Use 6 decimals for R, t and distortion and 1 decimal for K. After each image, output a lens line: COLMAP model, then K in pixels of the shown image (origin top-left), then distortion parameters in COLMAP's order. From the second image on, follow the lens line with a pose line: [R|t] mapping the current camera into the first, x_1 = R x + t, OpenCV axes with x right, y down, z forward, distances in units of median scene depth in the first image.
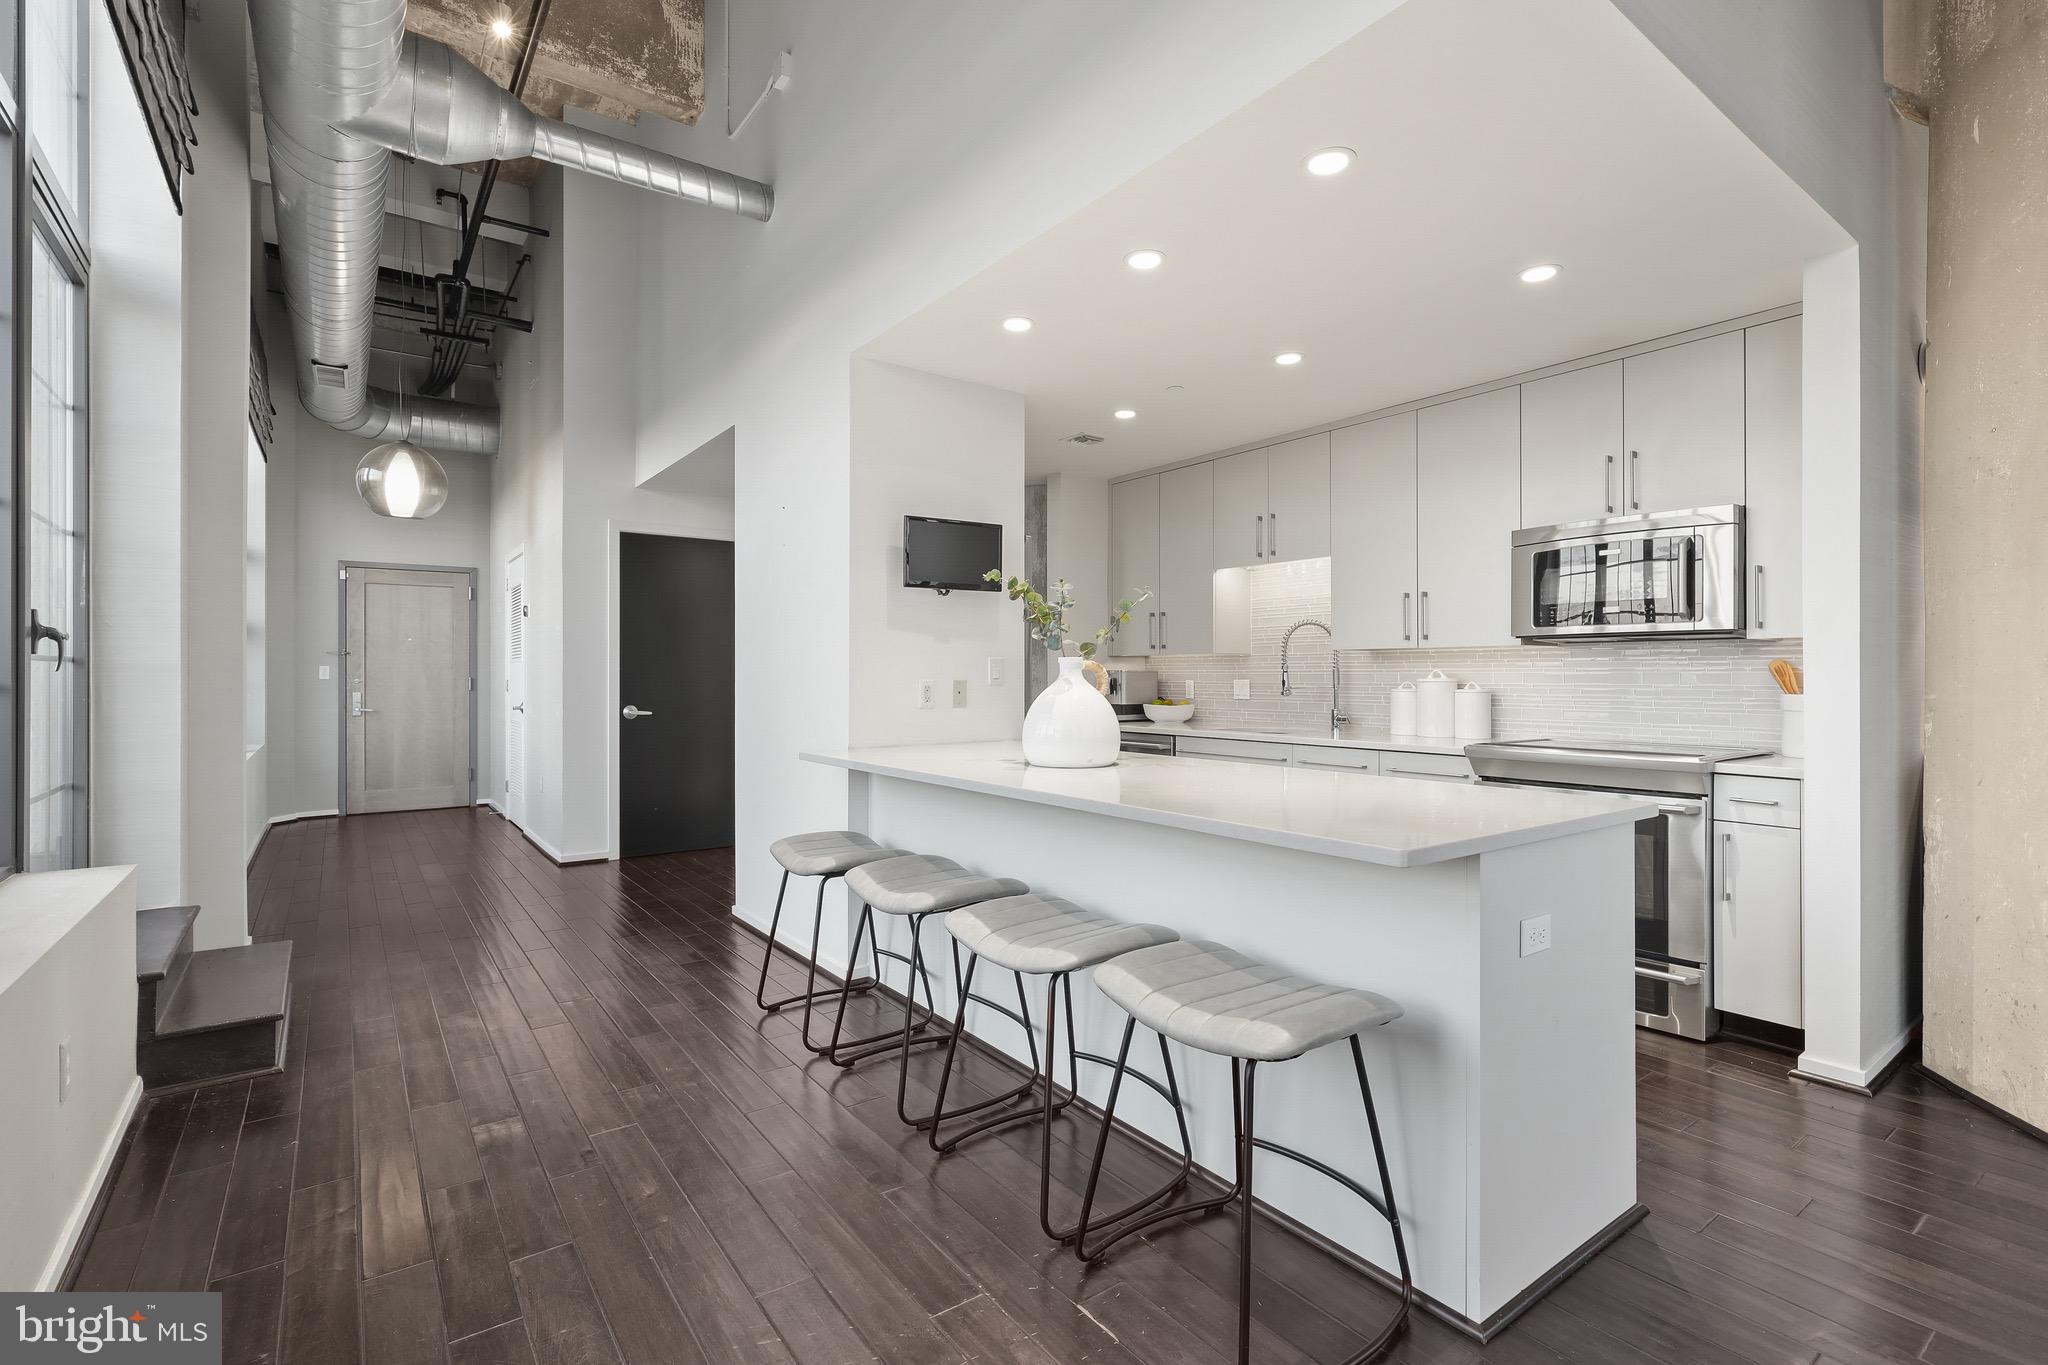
lens RADIAL K [[932.1, 0, 1011.1], [0, 932.1, 674.8], [0, 0, 1]] dist [-0.002126, 0.000183]
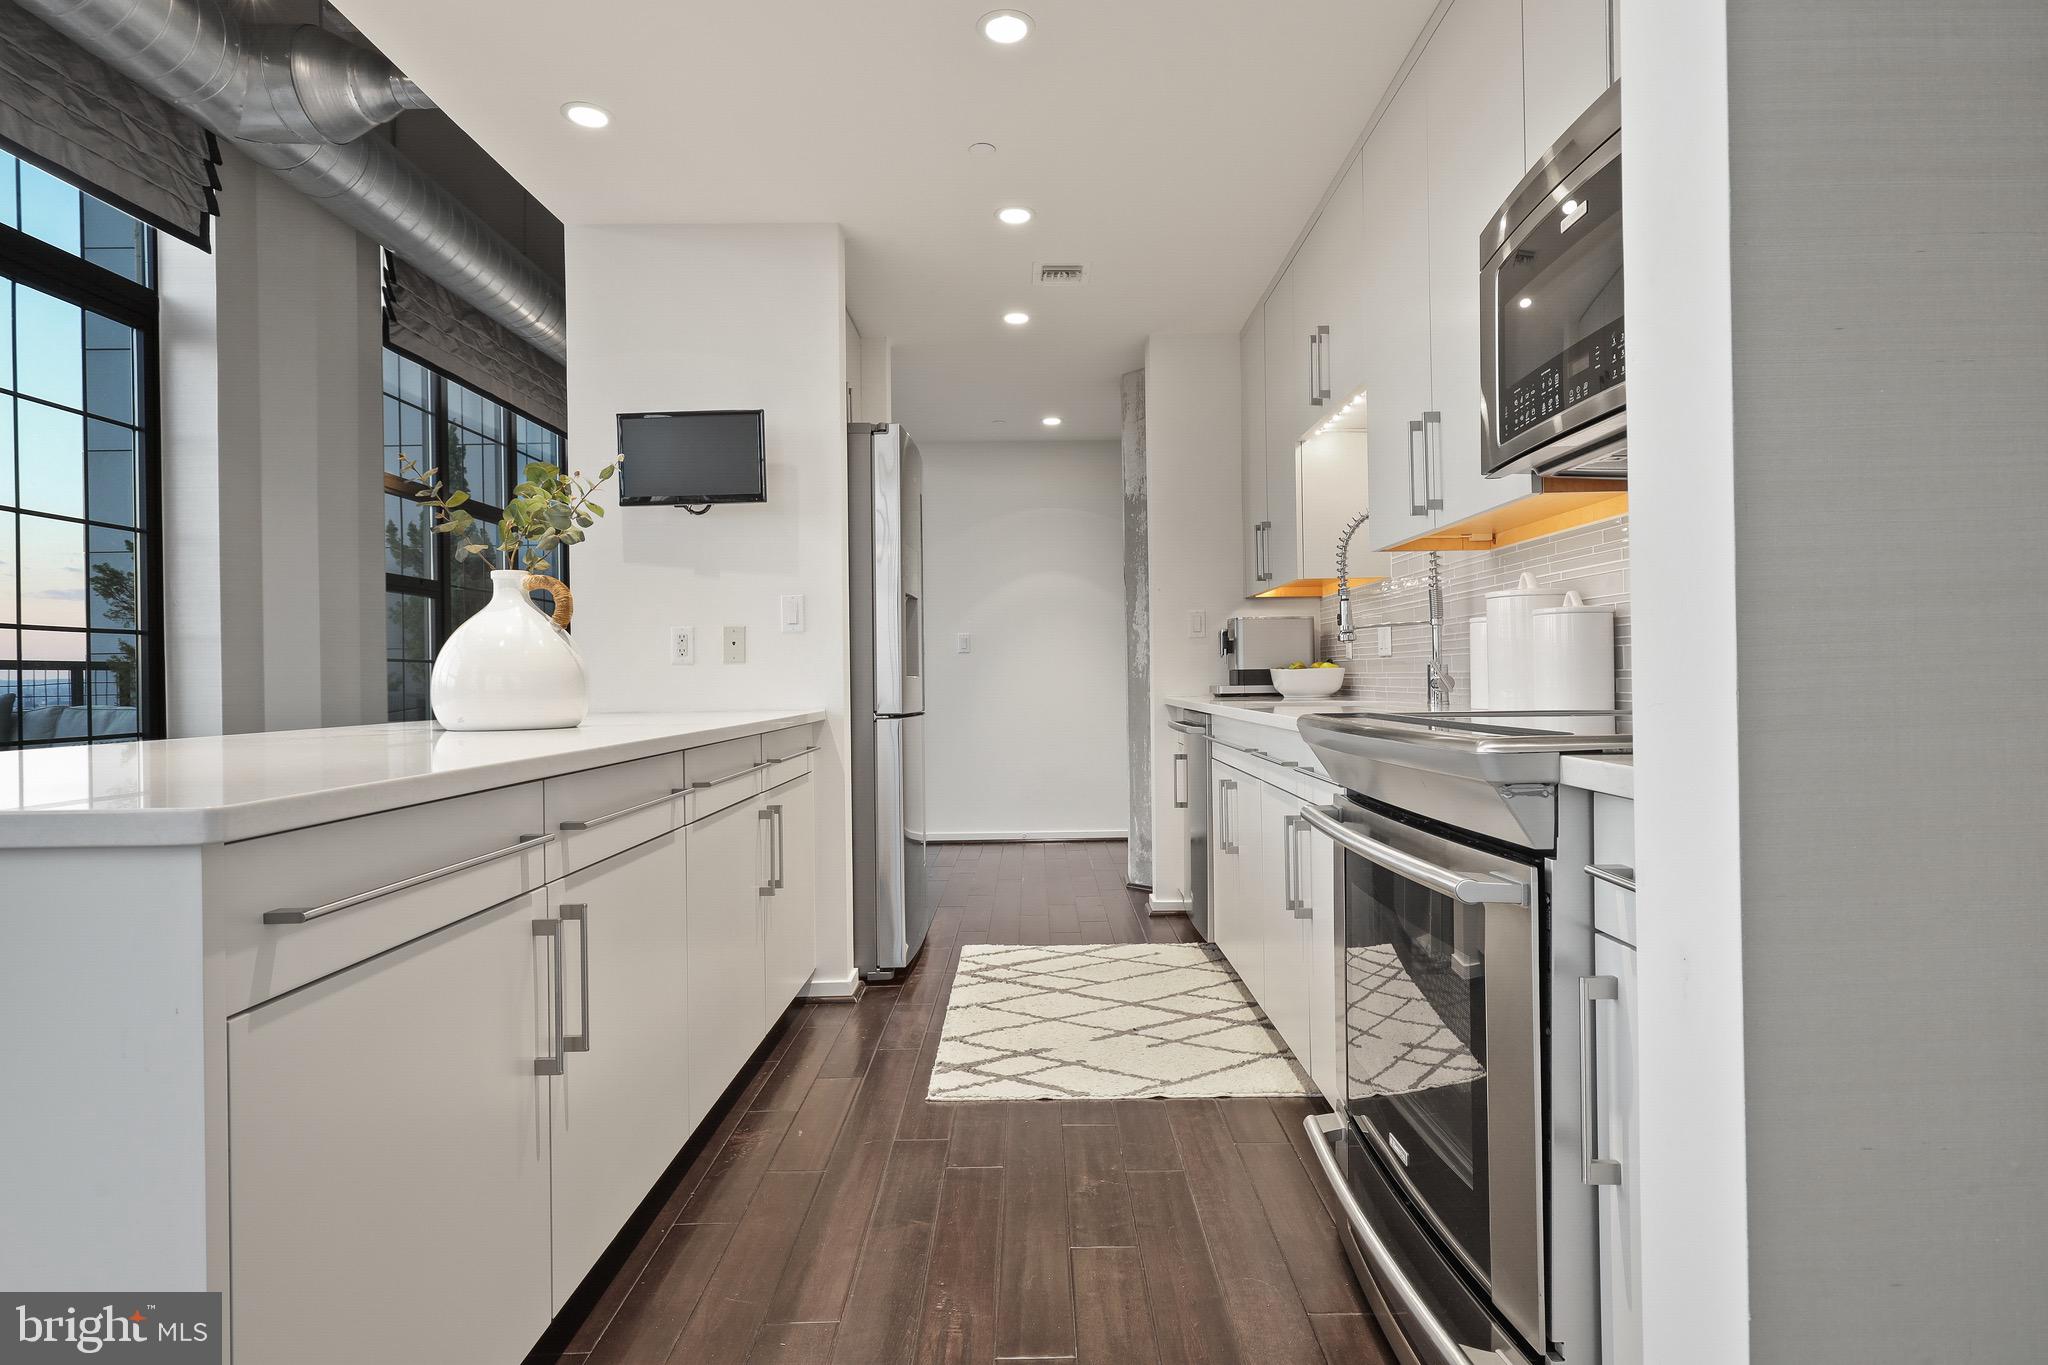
lens RADIAL K [[1116.7, 0, 1032.4], [0, 1116.7, 681.4], [0, 0, 1]] dist [0.003605, 0.000512]
pose [[0.816913, -0.017724, -0.576488, 0.729537], [0.018892, 0.999814, -0.003967, 0.064326], [0.576451, -0.007650, 0.817096, 0.455253]]
